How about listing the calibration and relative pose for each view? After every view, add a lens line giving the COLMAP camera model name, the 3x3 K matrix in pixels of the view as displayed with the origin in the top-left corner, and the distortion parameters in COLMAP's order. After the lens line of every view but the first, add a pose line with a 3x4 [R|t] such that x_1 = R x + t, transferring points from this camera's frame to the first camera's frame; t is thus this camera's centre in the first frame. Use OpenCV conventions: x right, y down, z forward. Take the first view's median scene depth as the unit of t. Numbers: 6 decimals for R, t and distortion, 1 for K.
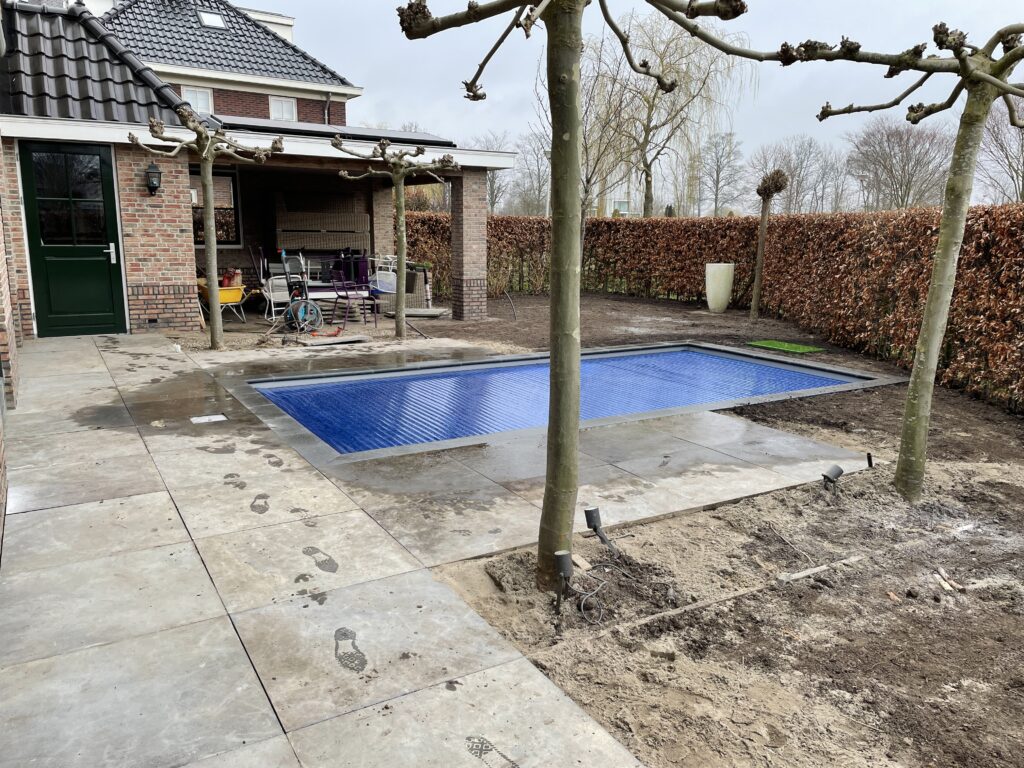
lens RADIAL K [[781.2, 0, 525.0], [0, 781.2, 381.1], [0, 0, 1]] dist [0.083864, -0.107093]
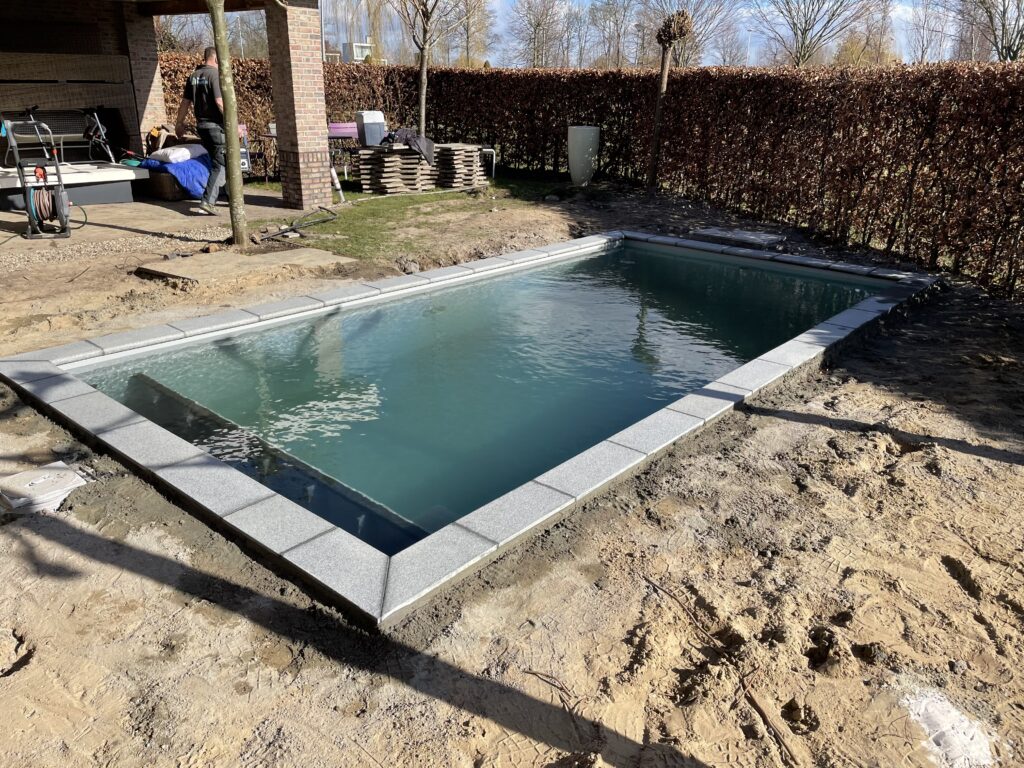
lens RADIAL K [[781.2, 0, 525.0], [0, 781.2, 381.1], [0, 0, 1]] dist [0.083864, -0.107093]
pose [[0.947556, -0.105663, 0.301616, -0.123167], [0.051828, 0.982076, 0.181220, -0.042196], [-0.315358, -0.156084, 0.936049, 0.203089]]
